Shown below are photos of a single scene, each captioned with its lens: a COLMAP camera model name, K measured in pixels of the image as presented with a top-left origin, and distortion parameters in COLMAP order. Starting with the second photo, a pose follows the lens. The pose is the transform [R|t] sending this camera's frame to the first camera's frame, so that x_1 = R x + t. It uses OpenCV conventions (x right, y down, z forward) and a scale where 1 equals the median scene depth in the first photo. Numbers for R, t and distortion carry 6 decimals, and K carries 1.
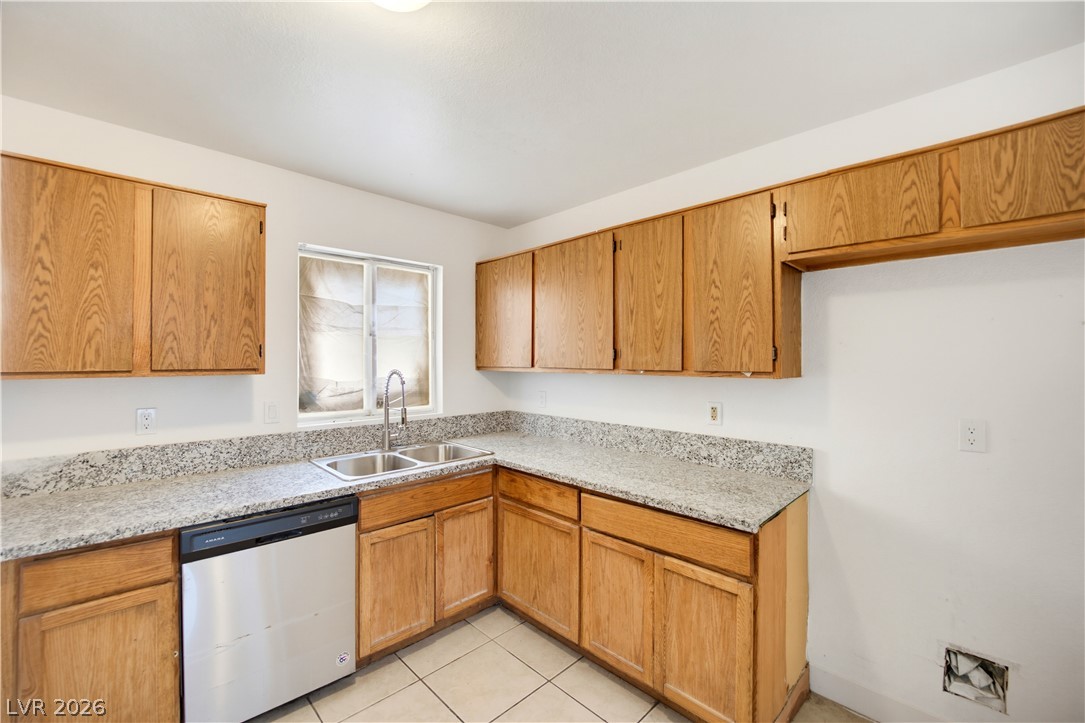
lens RADIAL K [[440.4, 0, 535.1], [0, 440.4, 356.6], [0, 0, 1]] dist [-0.022306, -0.000267]
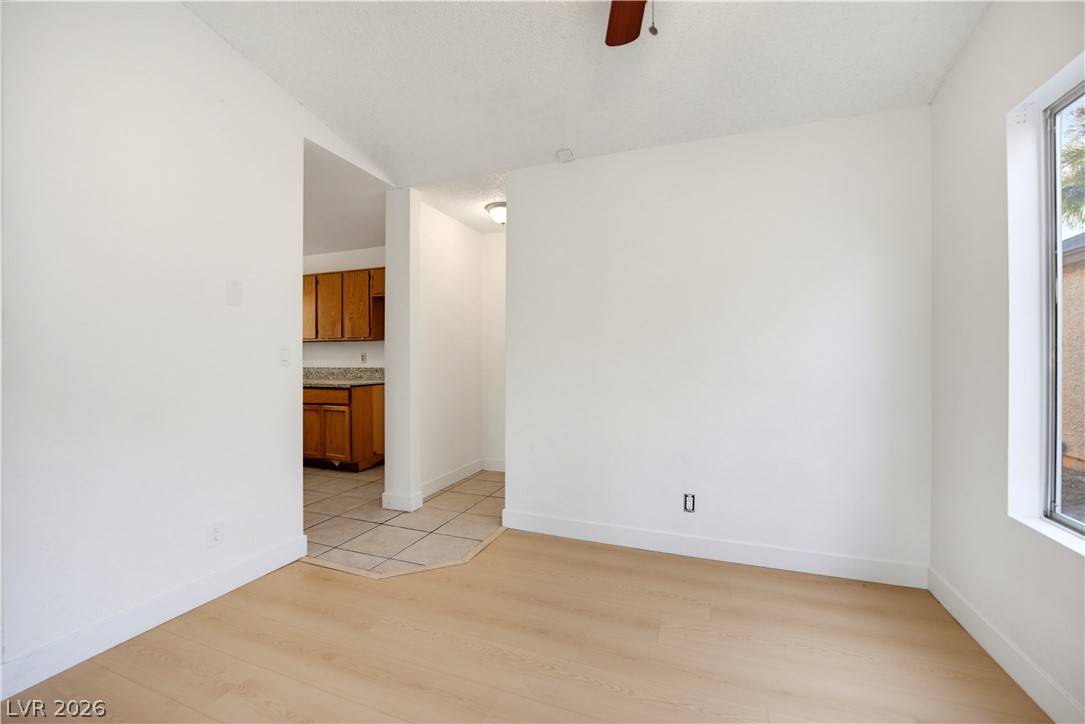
lens RADIAL K [[440.4, 0, 541.5], [0, 440.4, 361.5], [0, 0, 1]] dist [-0.022306, -0.000267]
pose [[0.901462, -0.001458, 0.432856, 0.280057], [-0.003702, 0.999932, 0.011078, 0.130145], [-0.432843, -0.011589, 0.901395, -1.645455]]
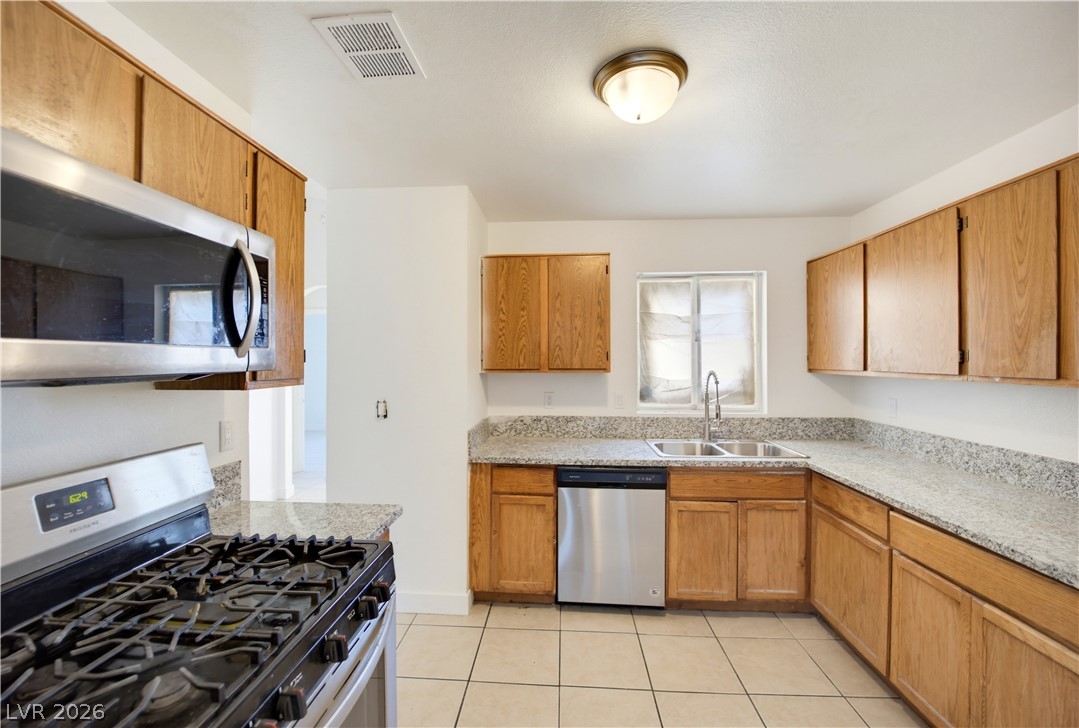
lens RADIAL K [[438.0, 0, 538.9], [0, 438.0, 356.3], [0, 0, 1]] dist [-0.022306, -0.000267]
pose [[0.676058, -0.006199, -0.736822, 0.266465], [0.005843, 0.999978, -0.003051, -0.009208], [0.736825, -0.002242, 0.676079, -0.130496]]
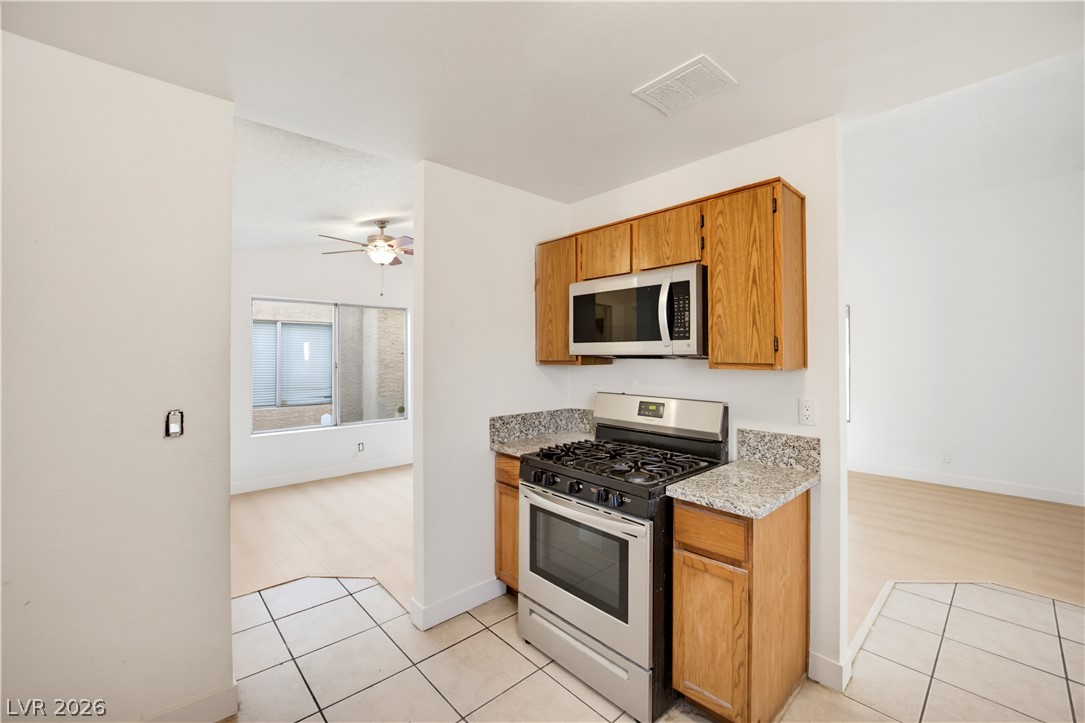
lens RADIAL K [[440.4, 0, 544.2], [0, 440.4, 355.1], [0, 0, 1]] dist [-0.022306, -0.000267]
pose [[-0.999580, -0.000970, 0.028955, -0.164779], [-0.001202, 0.999967, -0.008002, 0.014401], [-0.028947, -0.008033, -0.999549, 0.937555]]
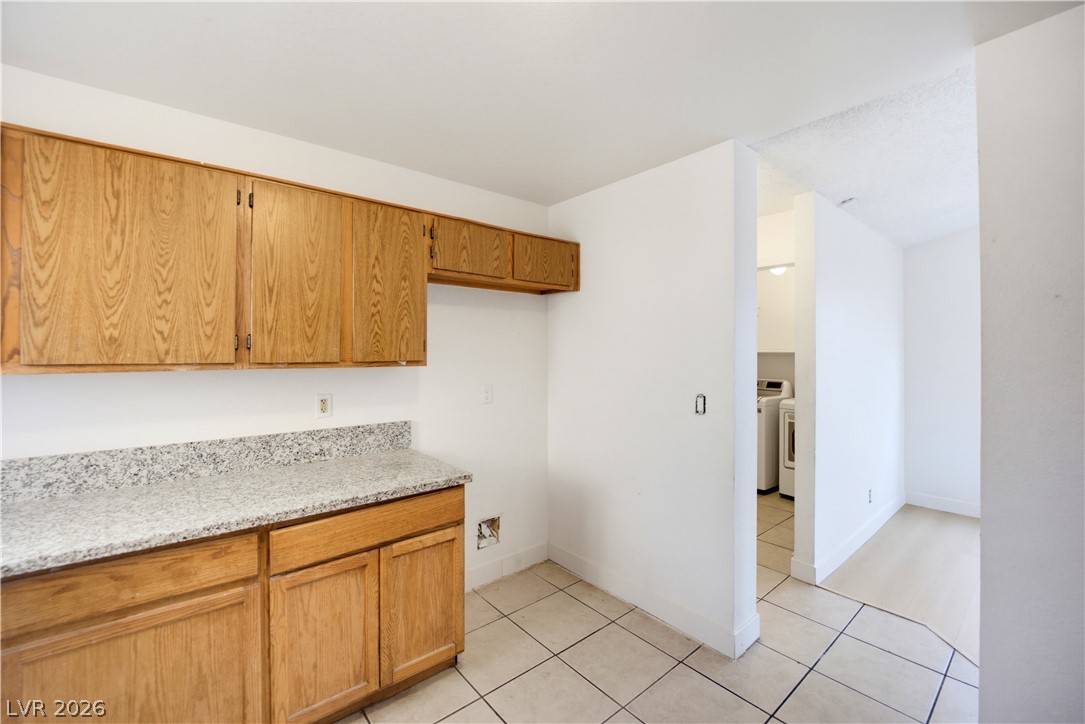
lens RADIAL K [[440.4, 0, 534.2], [0, 440.4, 347.3], [0, 0, 1]] dist [-0.022306, -0.000267]
pose [[0.086094, 0.010994, 0.996226, -0.572543], [-0.007018, 0.999921, -0.010428, 0.007424], [-0.996262, -0.006094, 0.086165, 0.493795]]
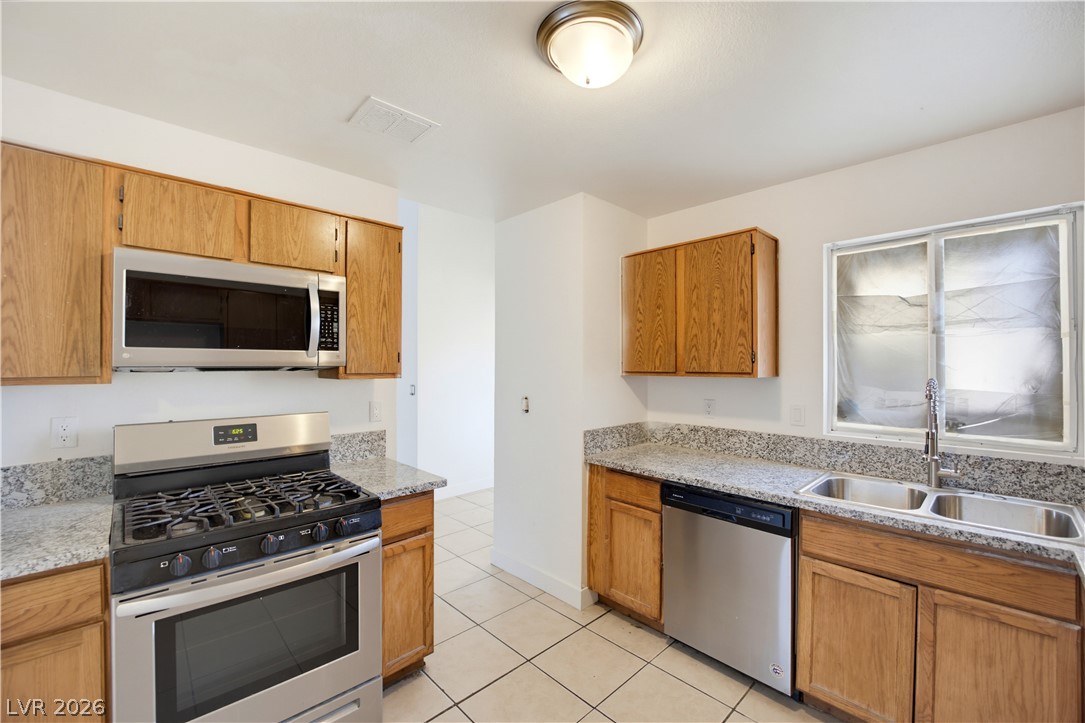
lens RADIAL K [[440.4, 0, 549.8], [0, 440.4, 362.1], [0, 0, 1]] dist [-0.022306, -0.000267]
pose [[0.010704, -0.007127, -0.999917, 0.489599], [0.003770, 0.999968, -0.007087, 0.005845], [0.999936, -0.003694, 0.010731, 0.441961]]
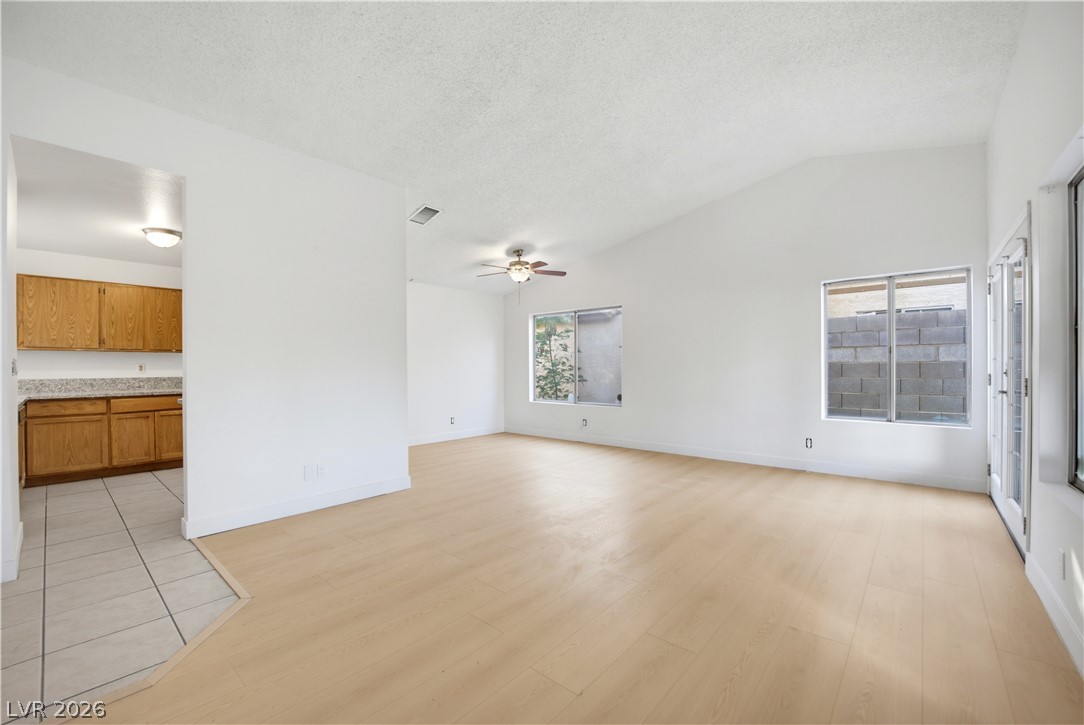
lens RADIAL K [[440.0, 0, 530.8], [0, 440.0, 370.4], [0, 0, 1]] dist [-0.022306, -0.000267]
pose [[-0.068546, -0.007709, 0.997618, -2.306070], [-0.003049, 0.999967, 0.007517, 0.127853], [-0.997643, -0.002526, -0.068567, -1.065290]]
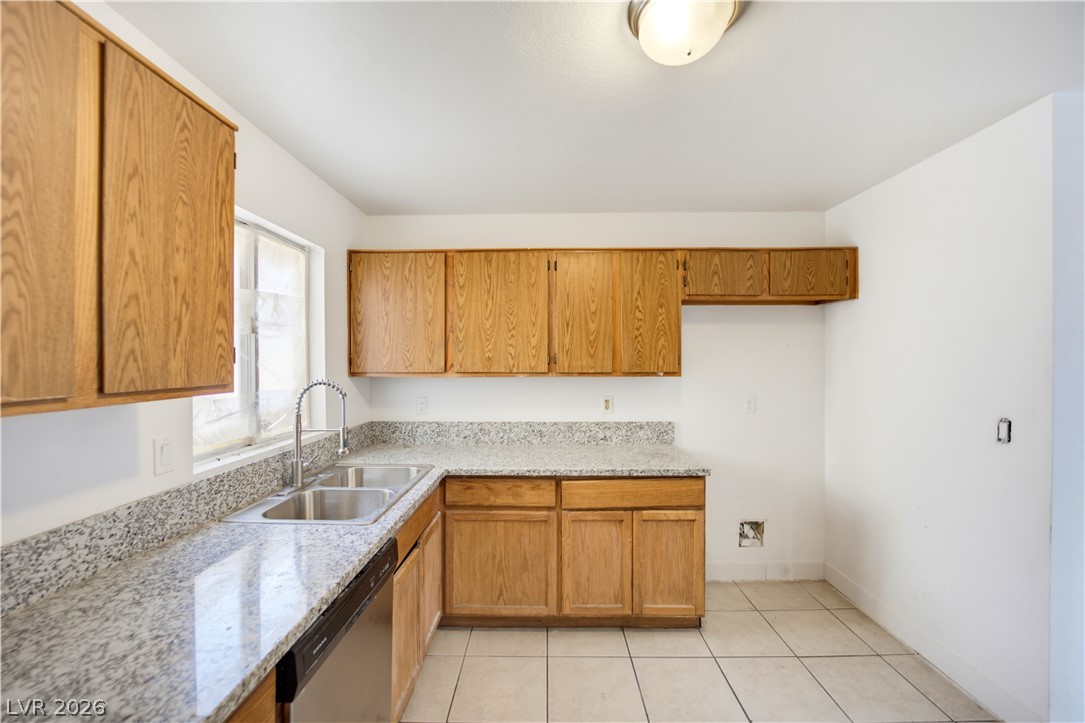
lens RADIAL K [[440.4, 0, 540.1], [0, 440.4, 360.1], [0, 0, 1]] dist [-0.022306, -0.000267]
pose [[0.706653, -0.001834, 0.707558, -0.734402], [-0.002695, 0.999982, 0.005283, -0.010958], [-0.707555, -0.005640, 0.706636, 0.227896]]
